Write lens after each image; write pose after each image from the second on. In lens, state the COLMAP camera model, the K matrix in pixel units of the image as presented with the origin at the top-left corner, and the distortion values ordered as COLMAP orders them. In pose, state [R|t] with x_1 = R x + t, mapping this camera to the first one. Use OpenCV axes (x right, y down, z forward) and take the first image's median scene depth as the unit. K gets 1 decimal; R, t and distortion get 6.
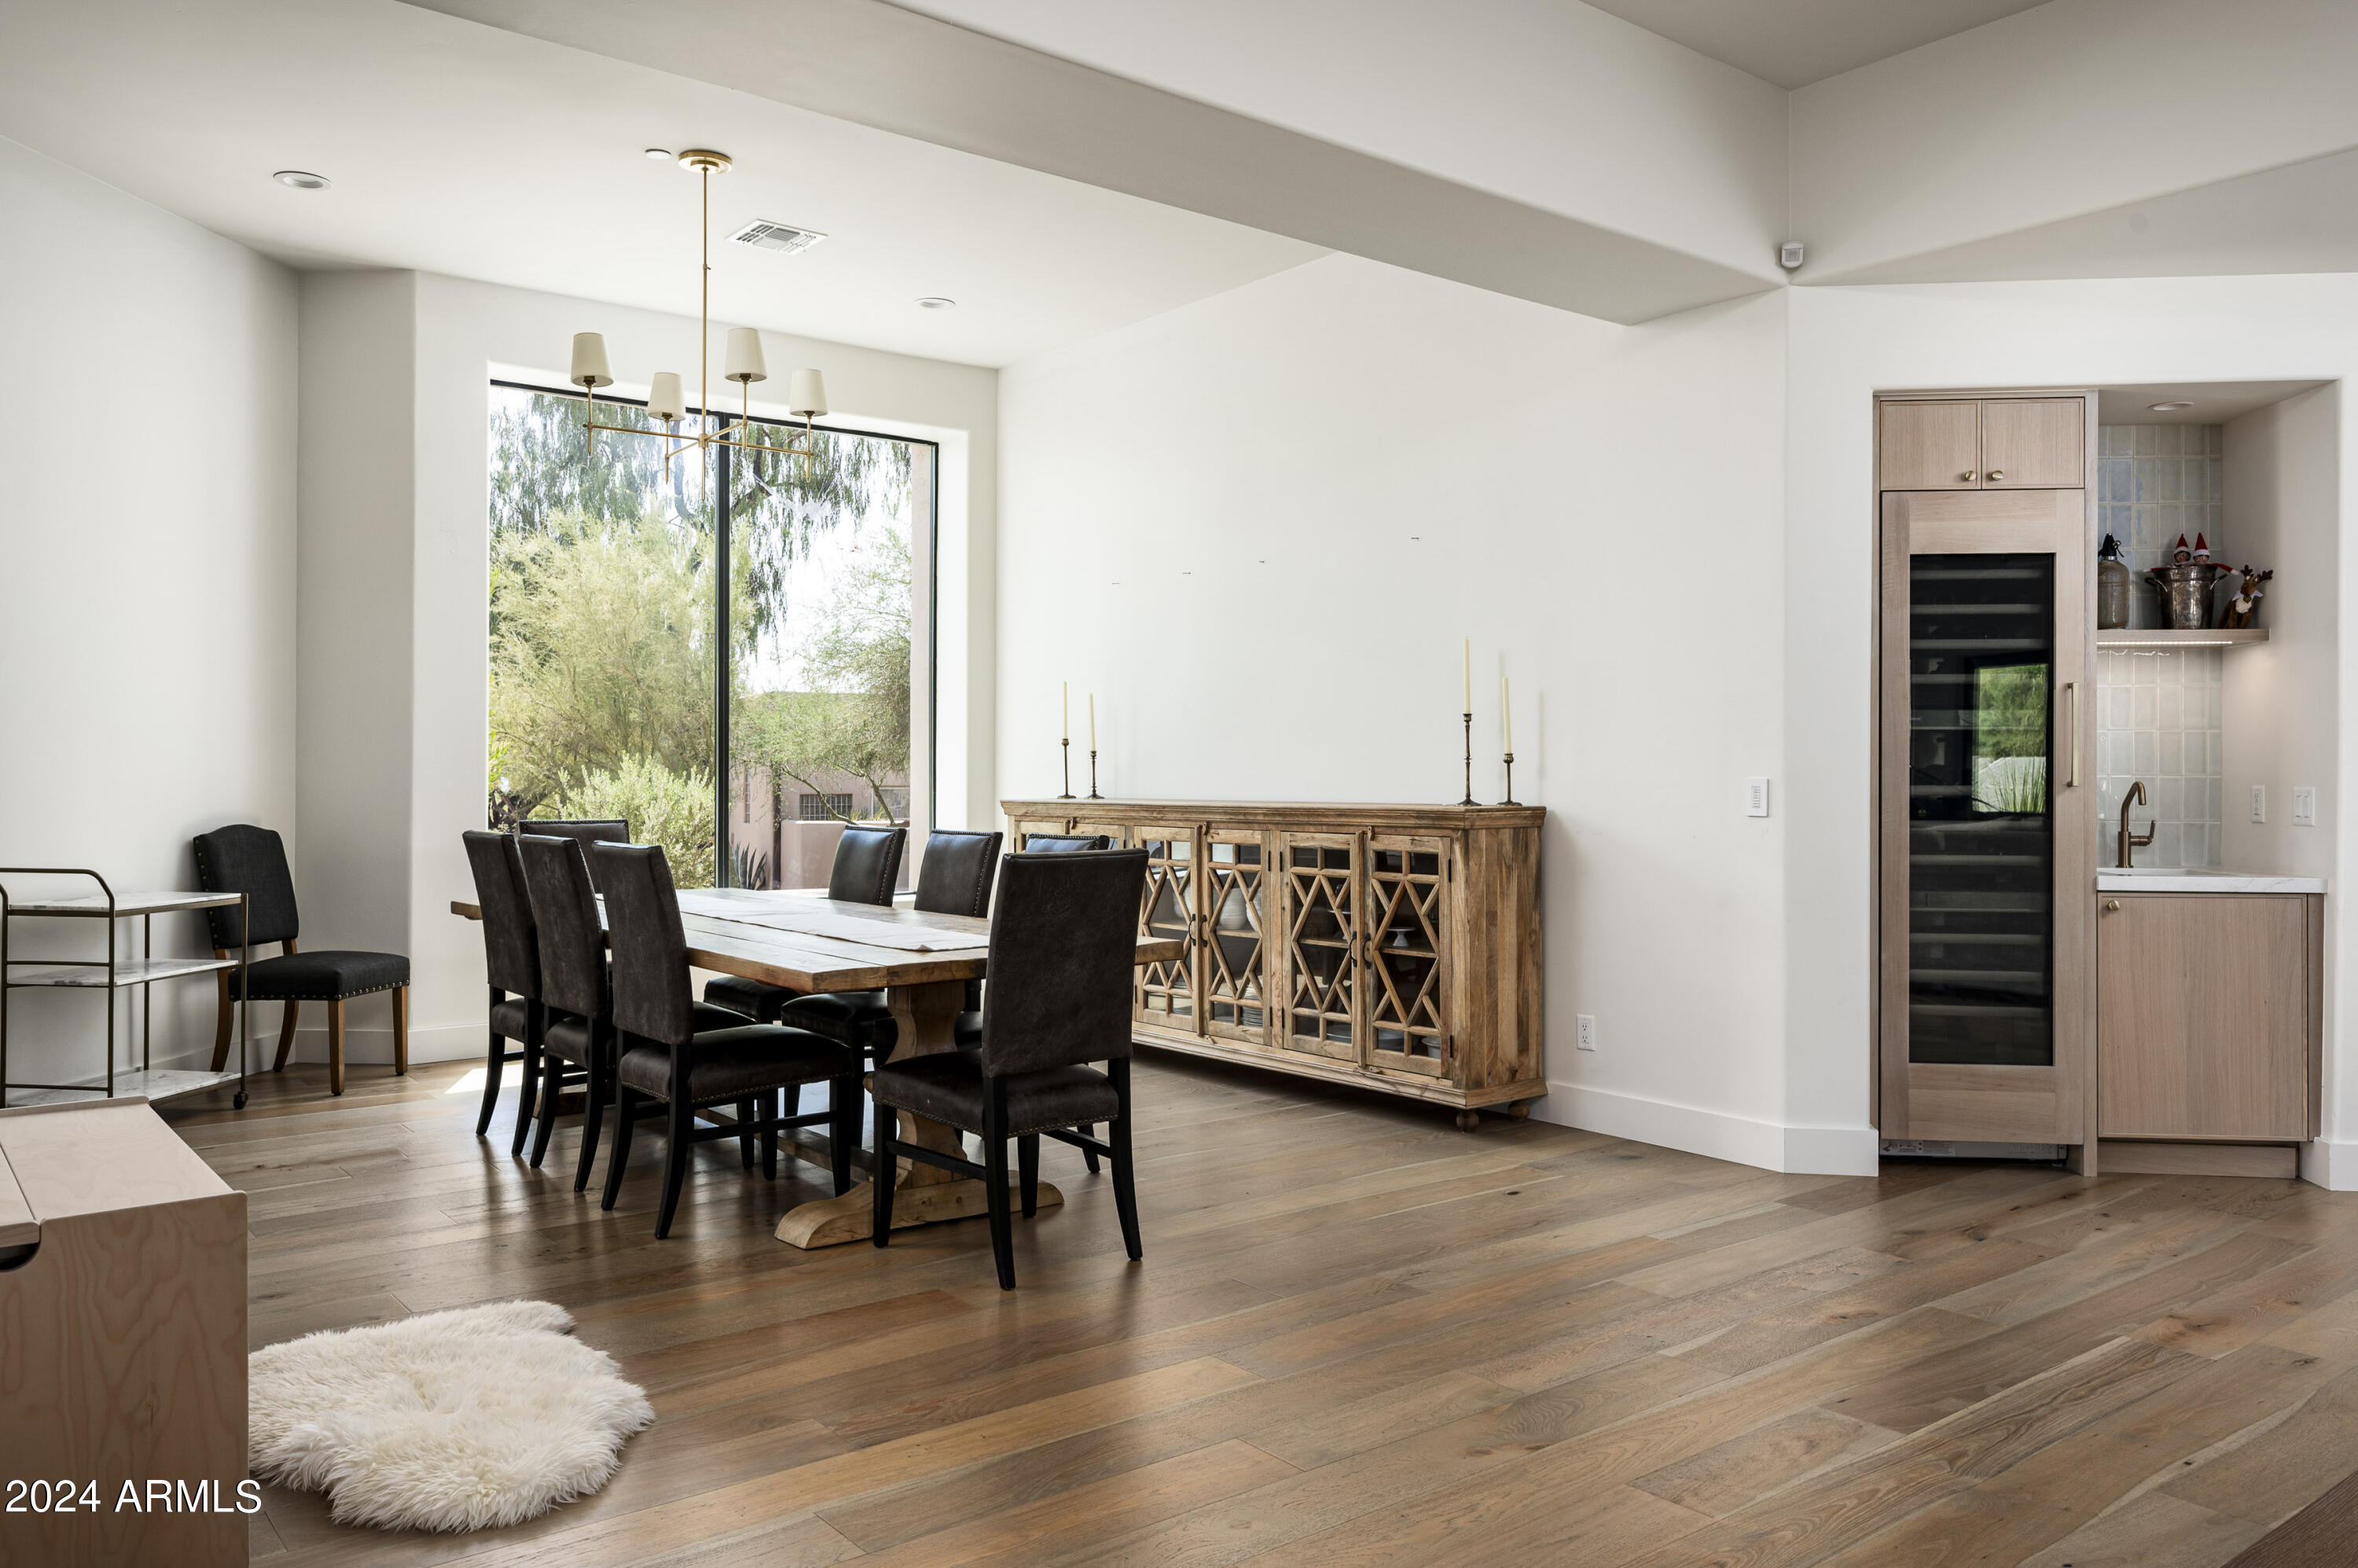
lens RADIAL K [[1687.6, 0, 1179.0], [0, 1687.6, 784.0], [0, 0, 1]] dist [0.000531, 0.002527]
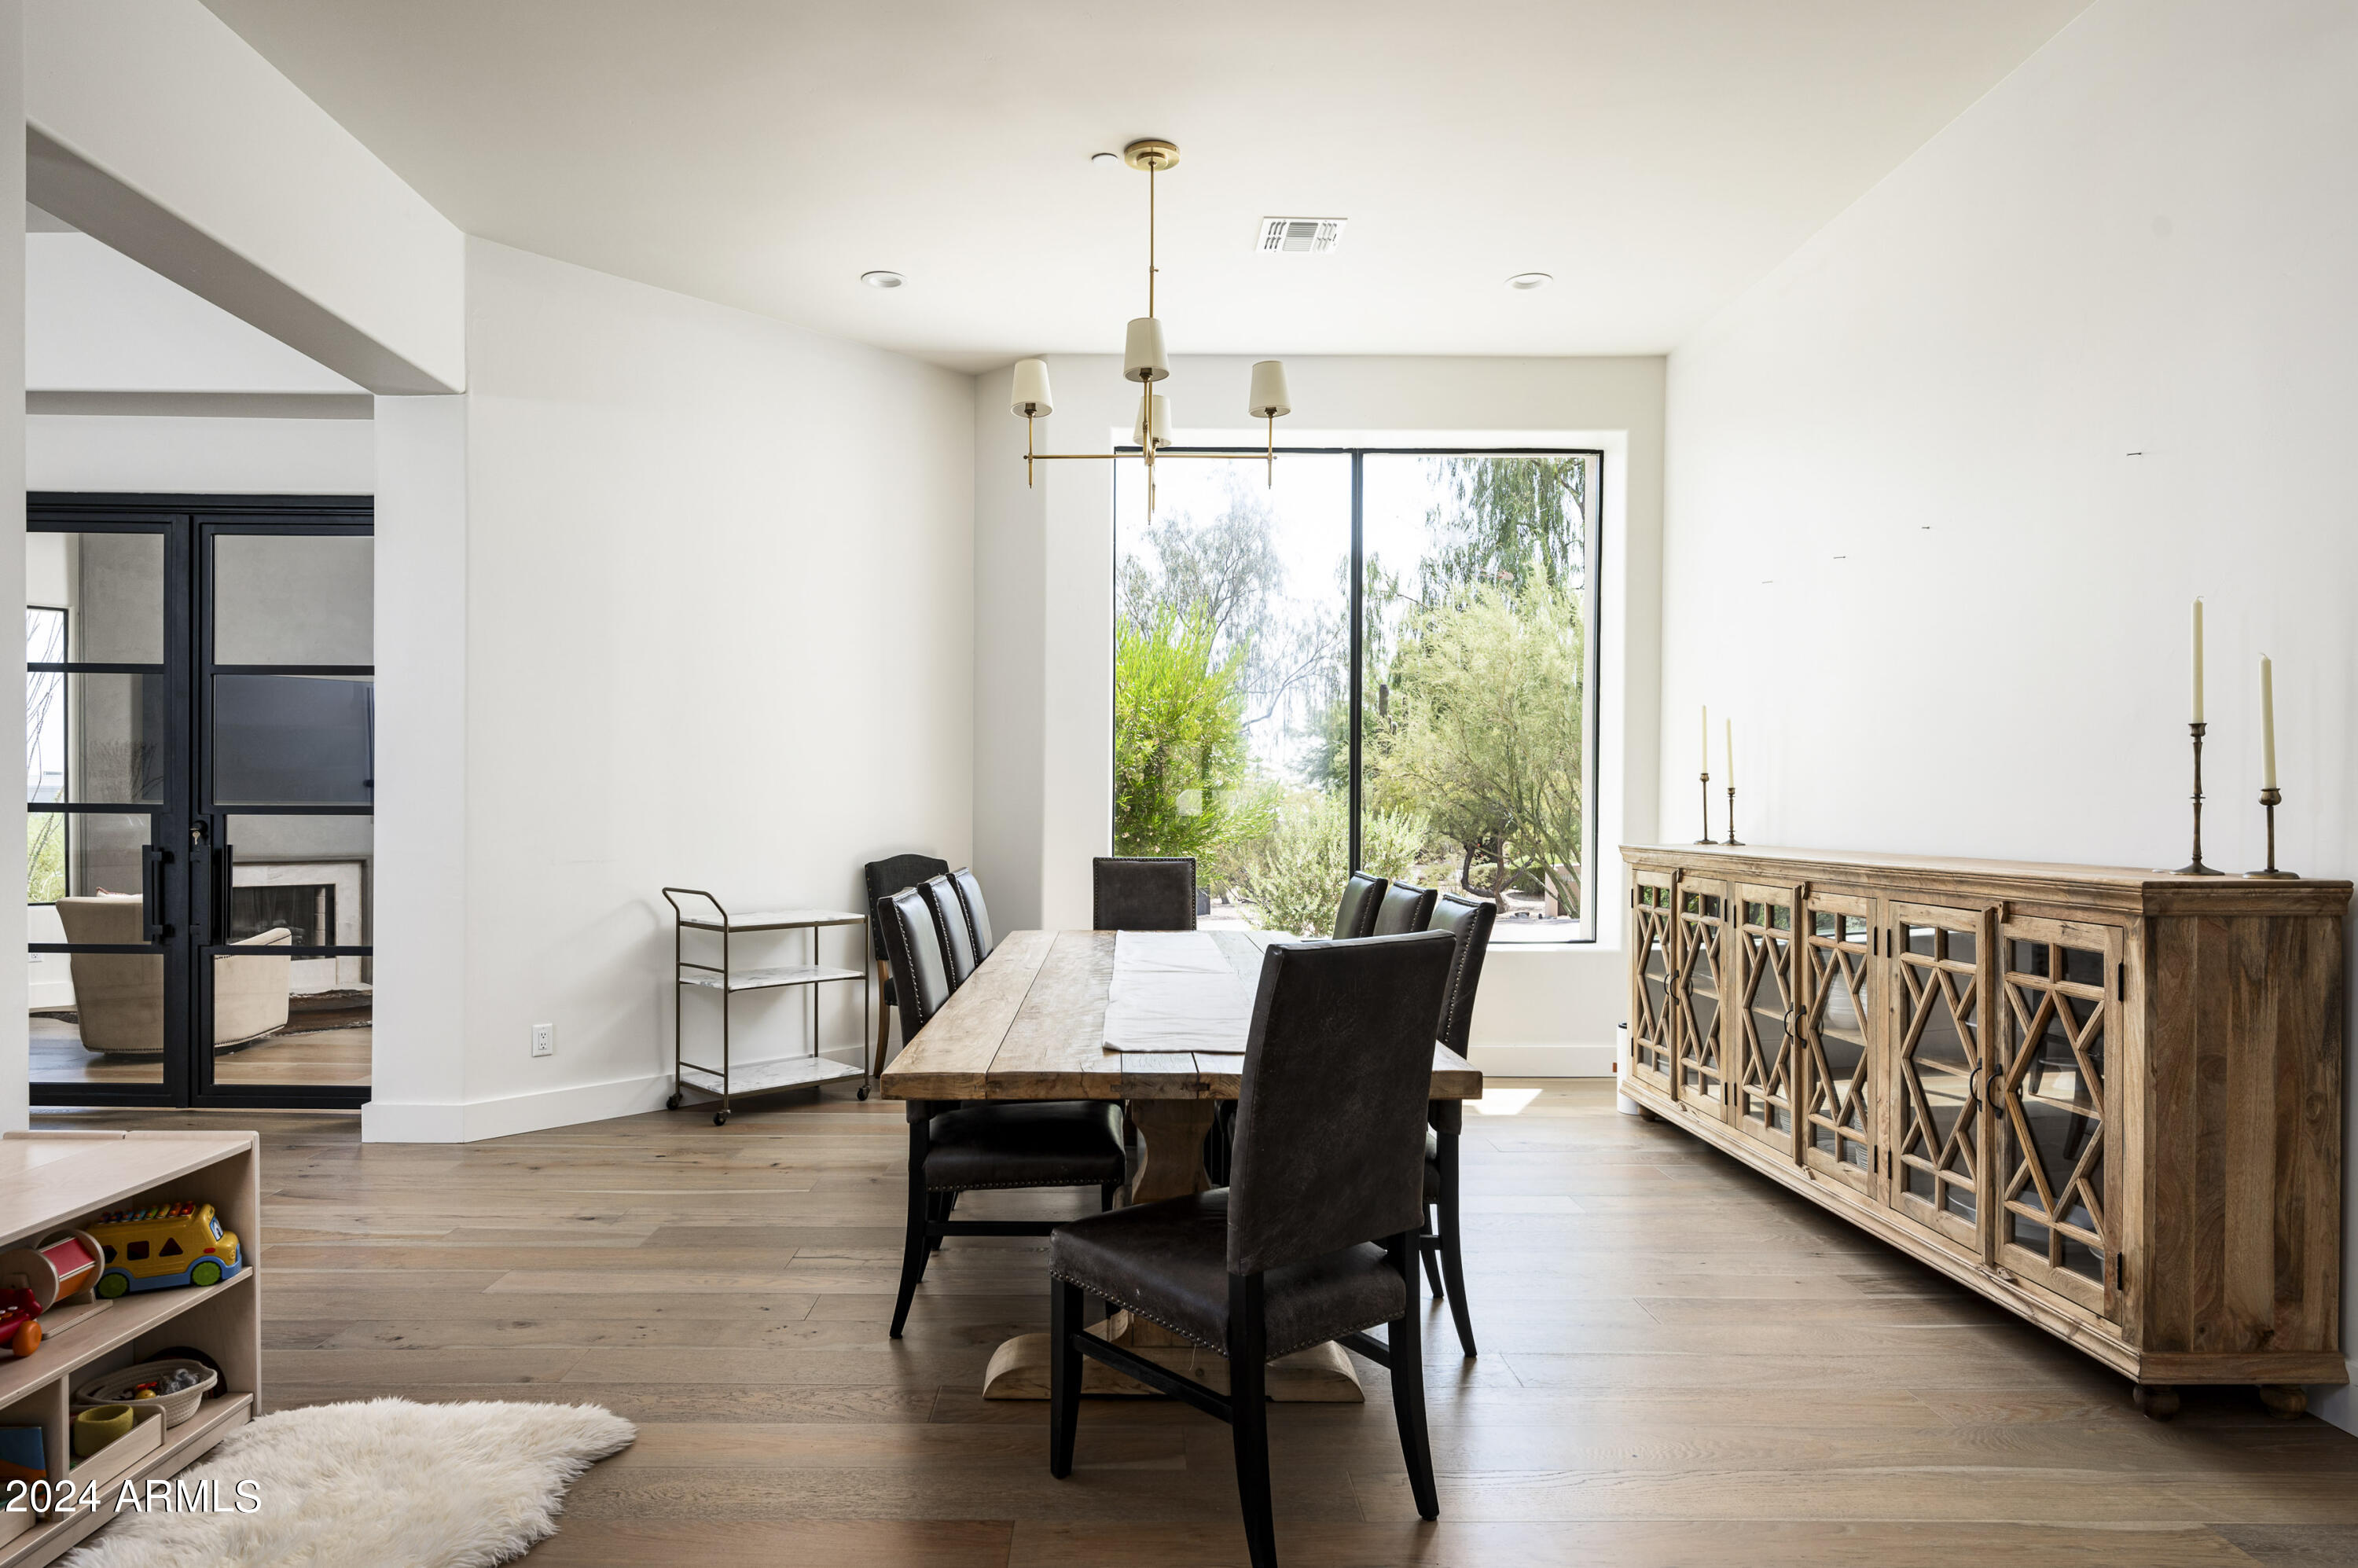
lens RADIAL K [[1363.4, 0, 1176.2], [0, 1363.4, 831.2], [0, 0, 1]] dist [0.001801, 0.000724]
pose [[0.788341, 0.013895, -0.615082, 0.186830], [-0.006496, 0.999877, 0.014261, -0.007515], [0.615204, -0.007247, 0.788334, 0.390695]]
